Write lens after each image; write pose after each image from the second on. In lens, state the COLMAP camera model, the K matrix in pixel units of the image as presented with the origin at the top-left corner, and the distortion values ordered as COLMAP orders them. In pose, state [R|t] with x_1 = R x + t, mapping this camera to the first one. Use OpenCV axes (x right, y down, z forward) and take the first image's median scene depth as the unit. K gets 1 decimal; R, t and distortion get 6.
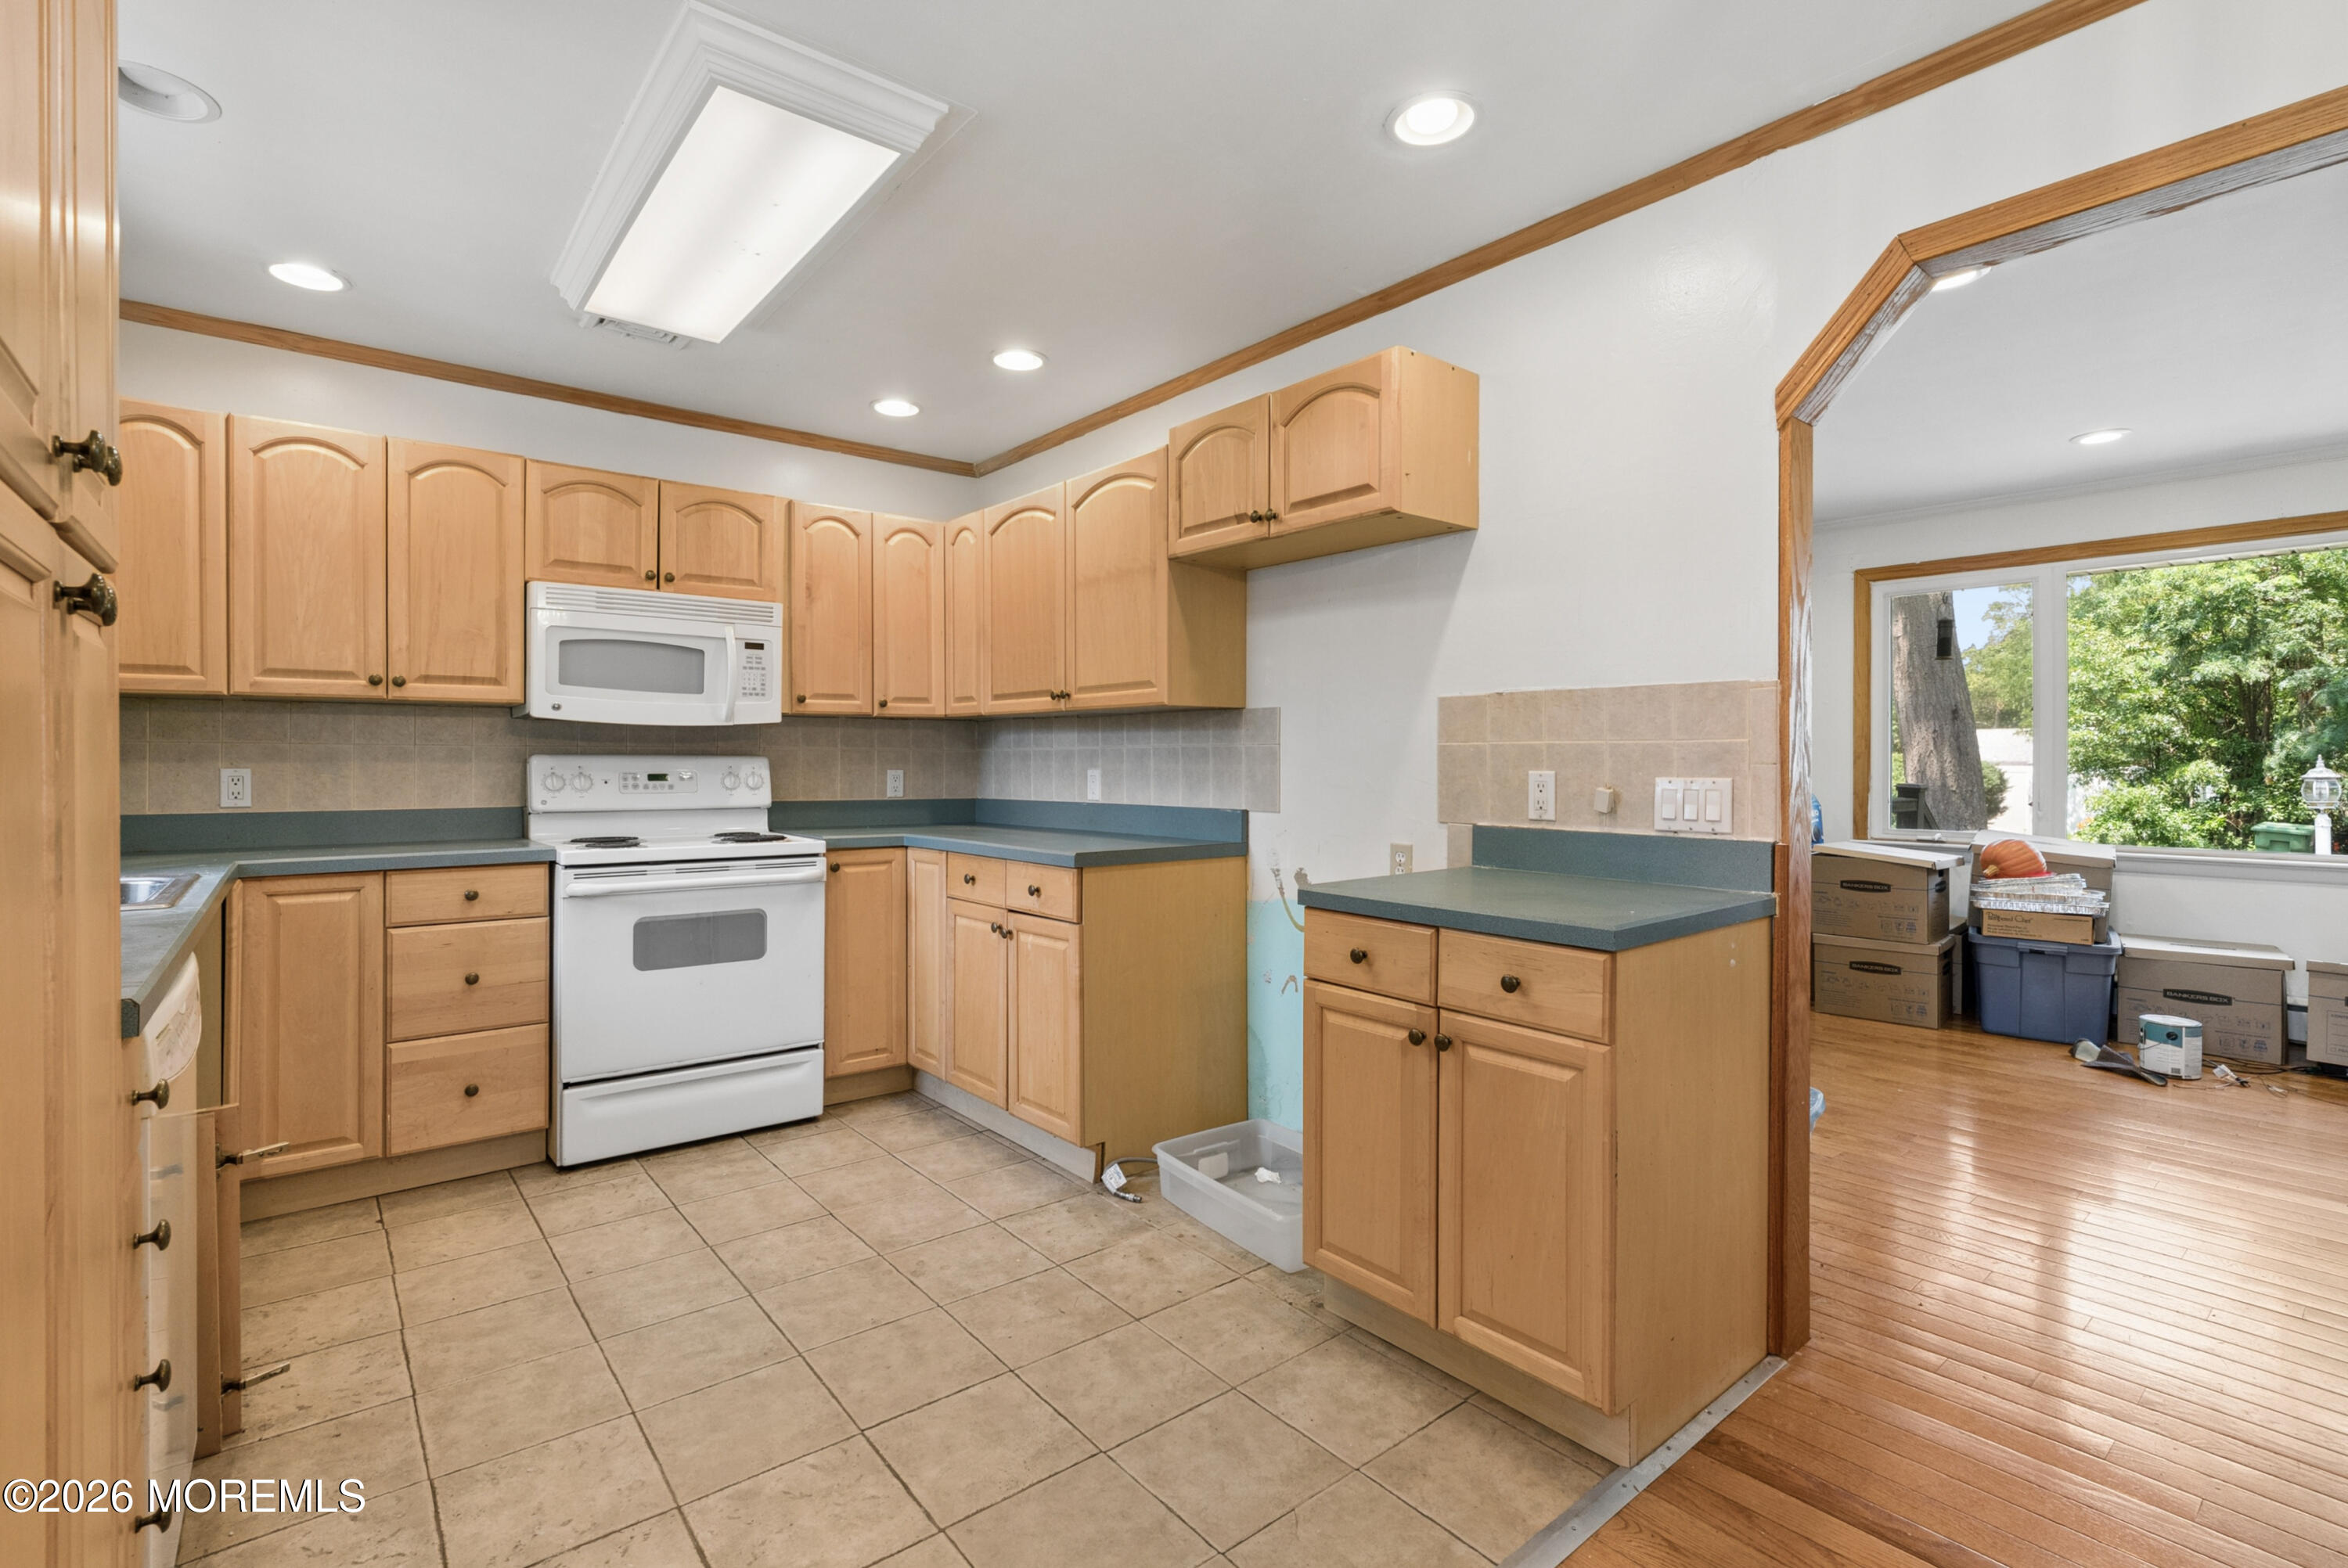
lens RADIAL K [[1054.5, 0, 1165.3], [0, 1054.5, 766.0], [0, 0, 1]] dist [-0.008566, 0.002821]
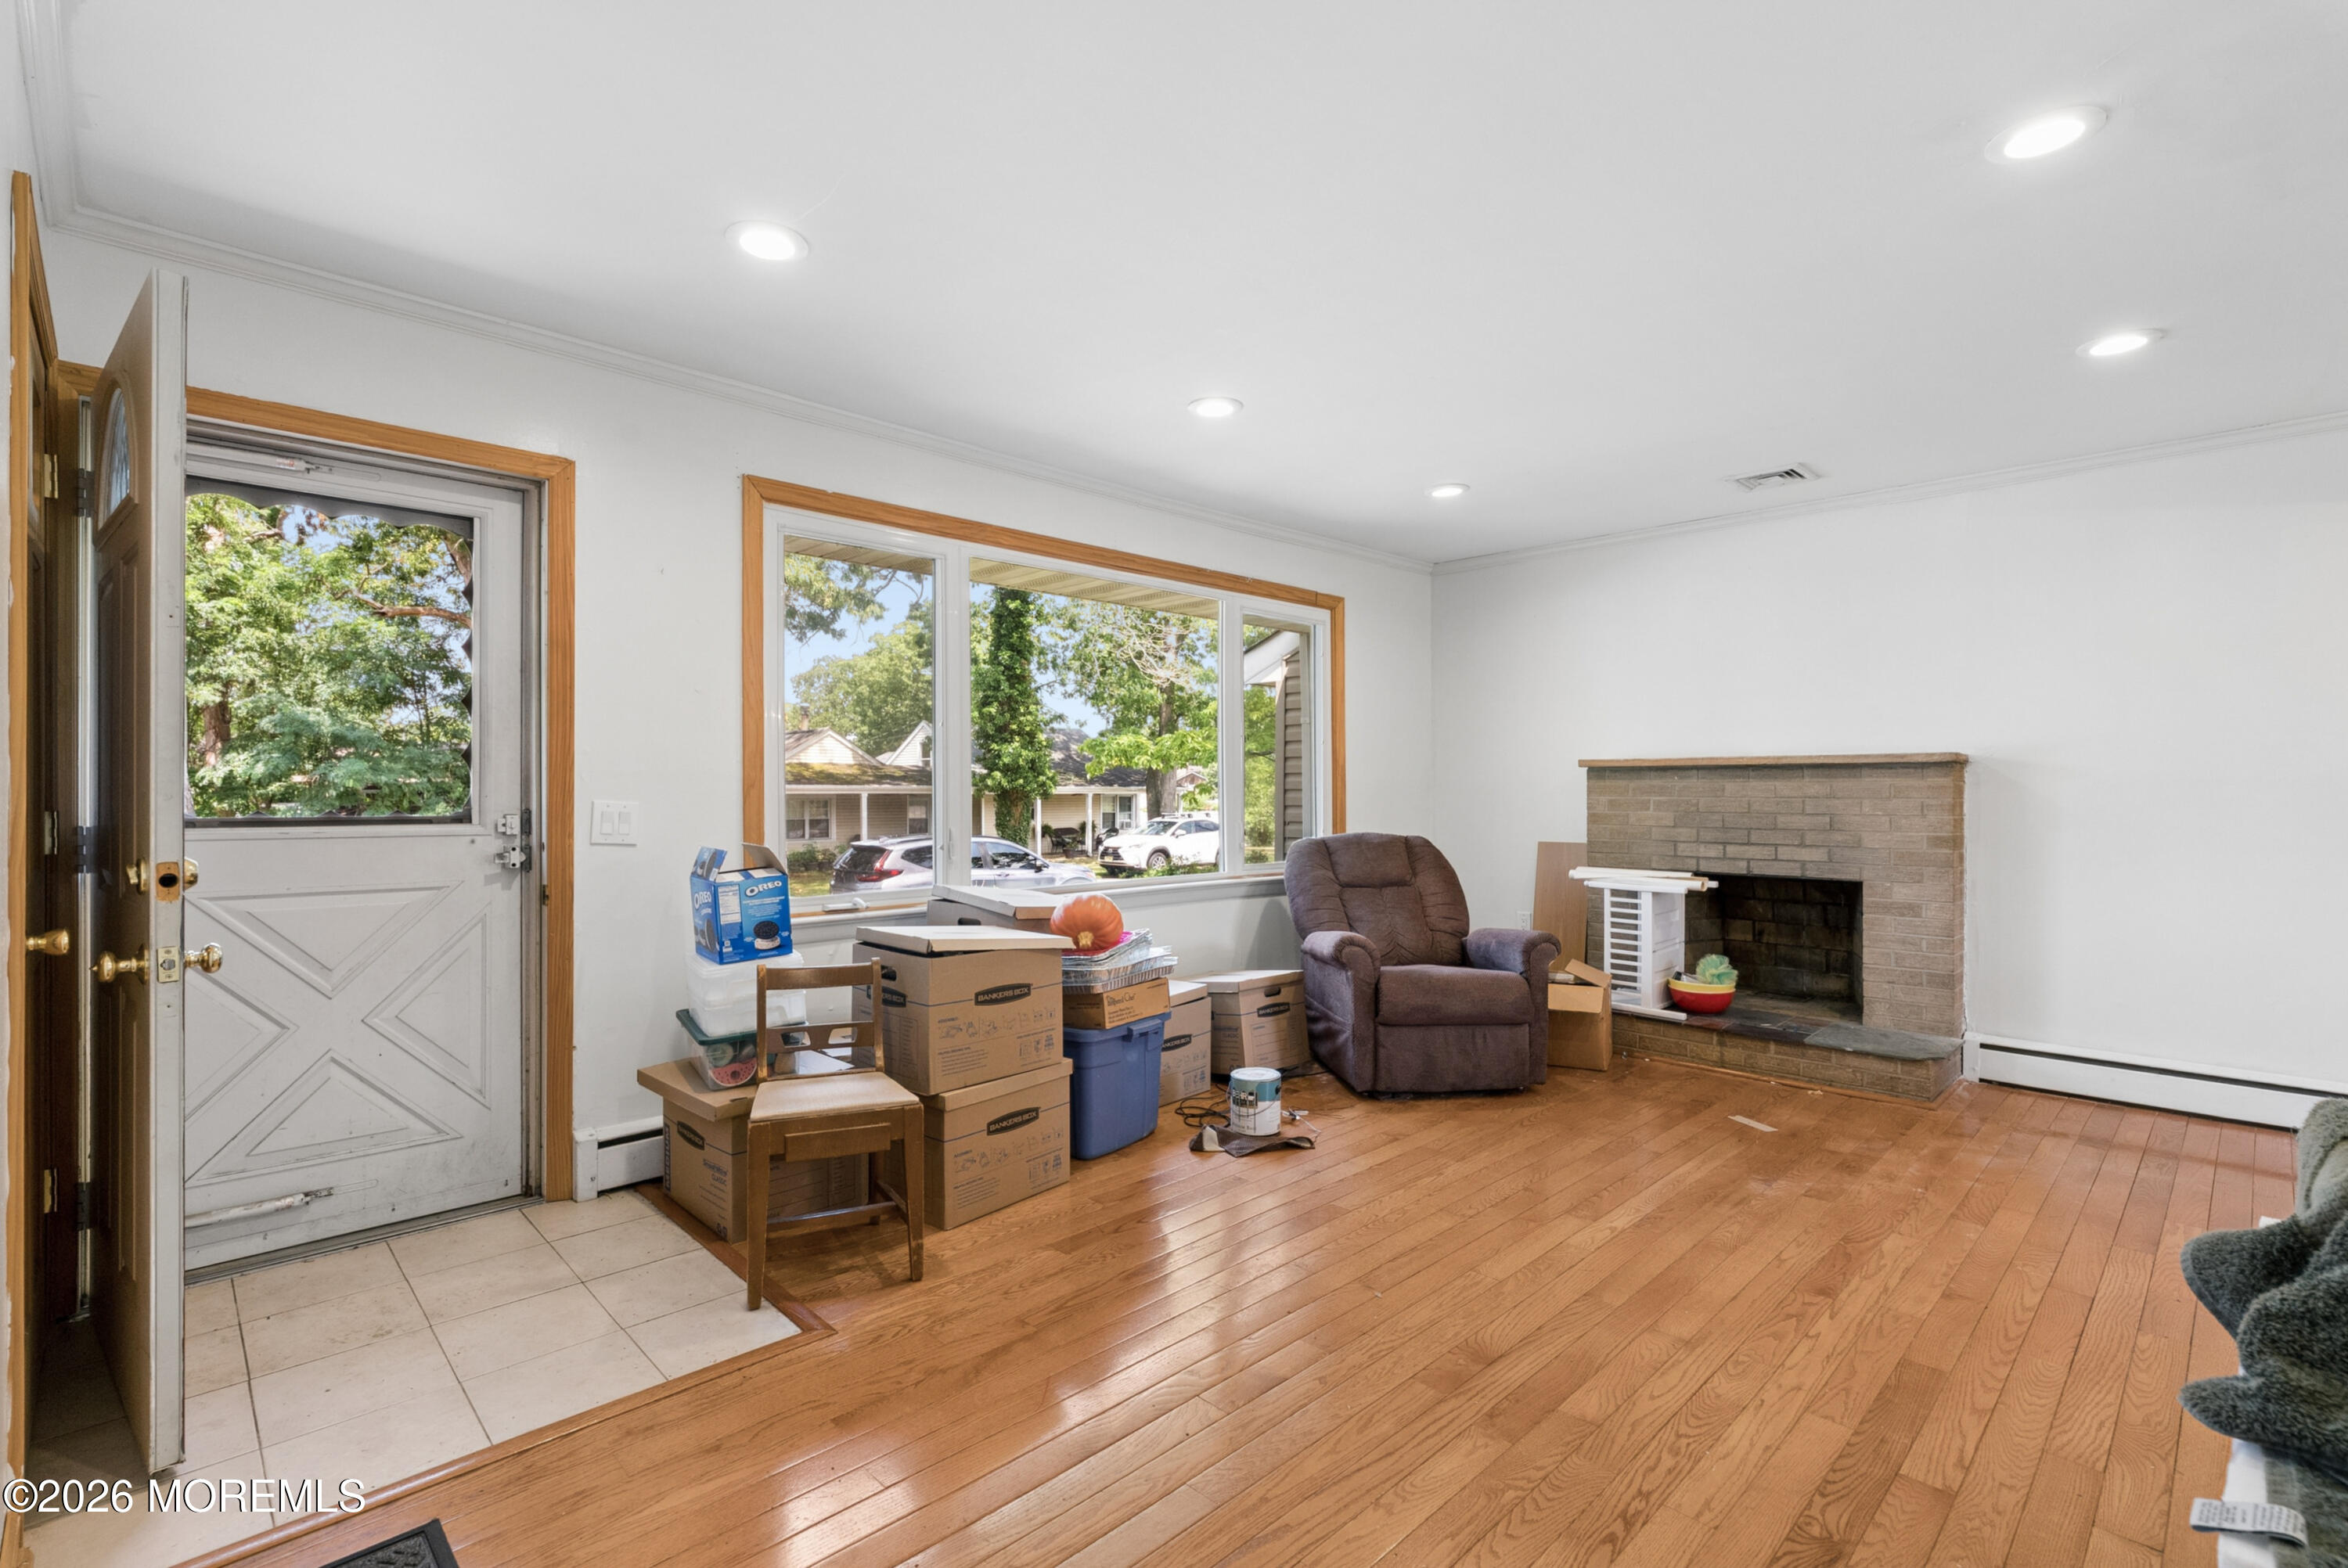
lens RADIAL K [[1054.5, 0, 1165.8], [0, 1054.5, 781.6], [0, 0, 1]] dist [-0.008566, 0.002821]
pose [[-0.095790, 0.004256, 0.995392, 0.040787], [0.005008, 0.999980, -0.003793, -0.007810], [-0.995389, 0.004621, -0.095810, 0.980614]]
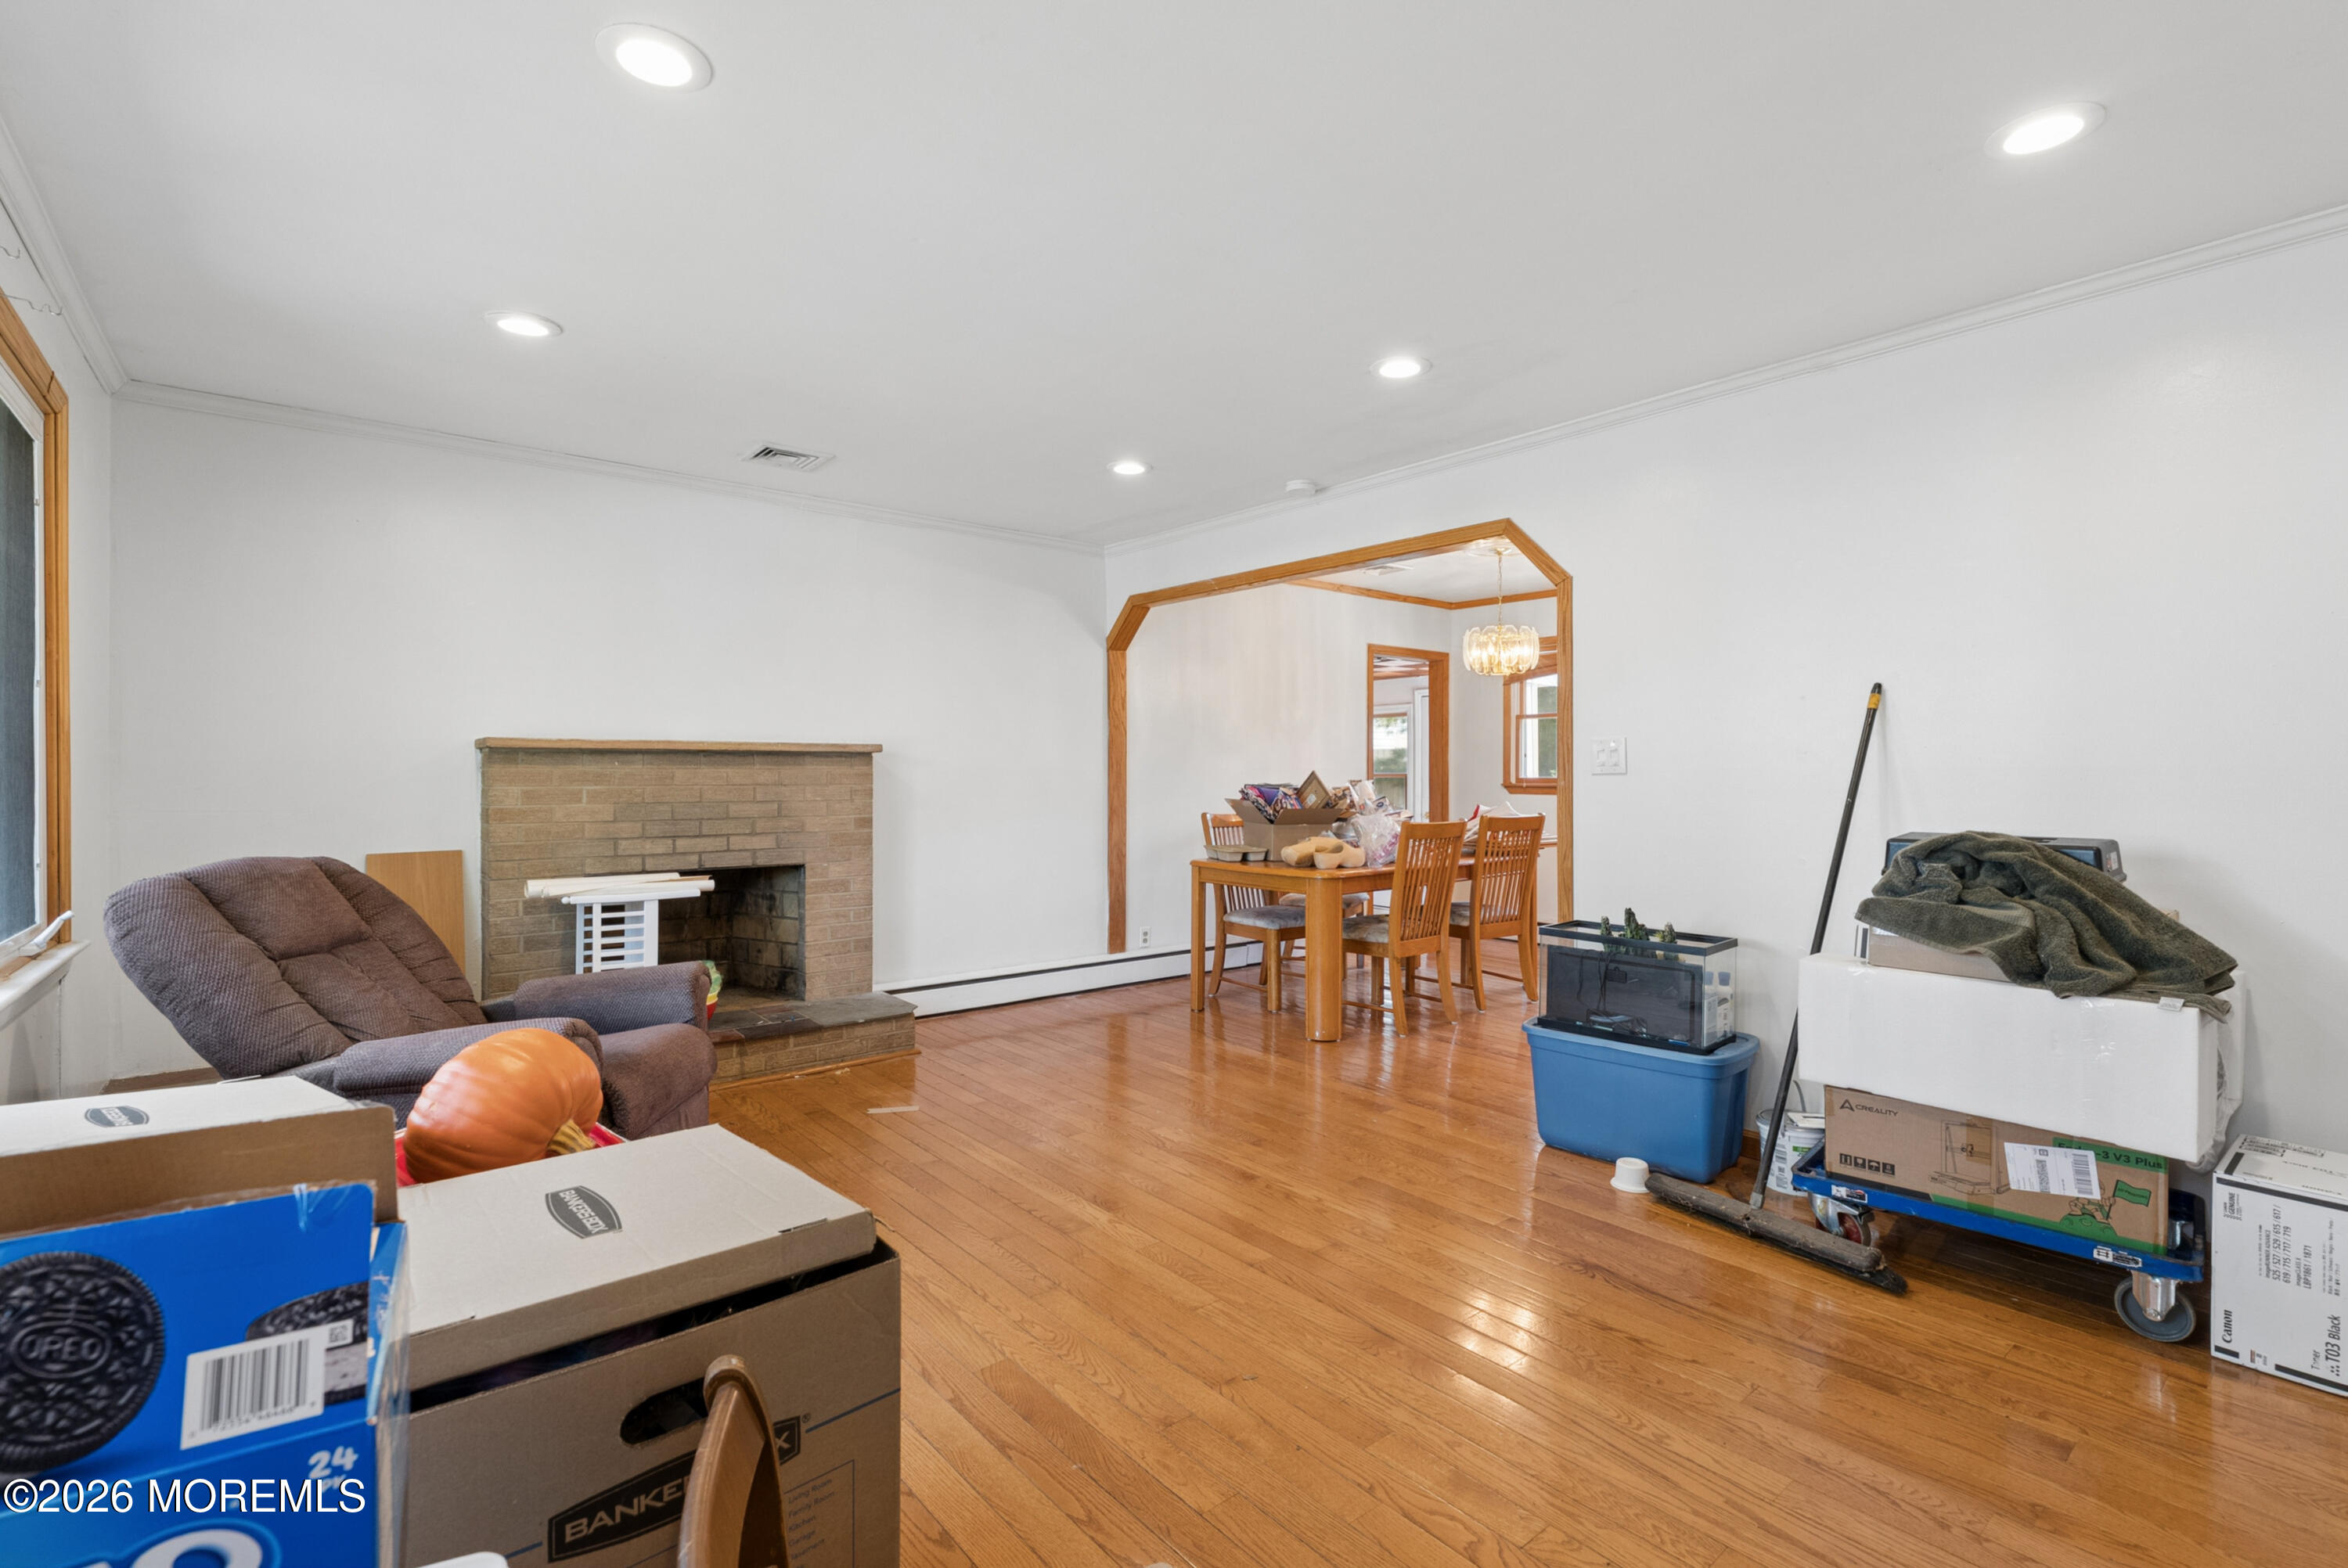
lens RADIAL K [[1054.5, 0, 1172.5], [0, 1054.5, 787.9], [0, 0, 1]] dist [-0.008566, 0.002821]
pose [[-0.999996, -0.001461, -0.002346, 0.584762], [-0.001503, 0.999835, 0.018120, -0.008901], [0.002319, 0.018124, -0.999833, 1.261187]]
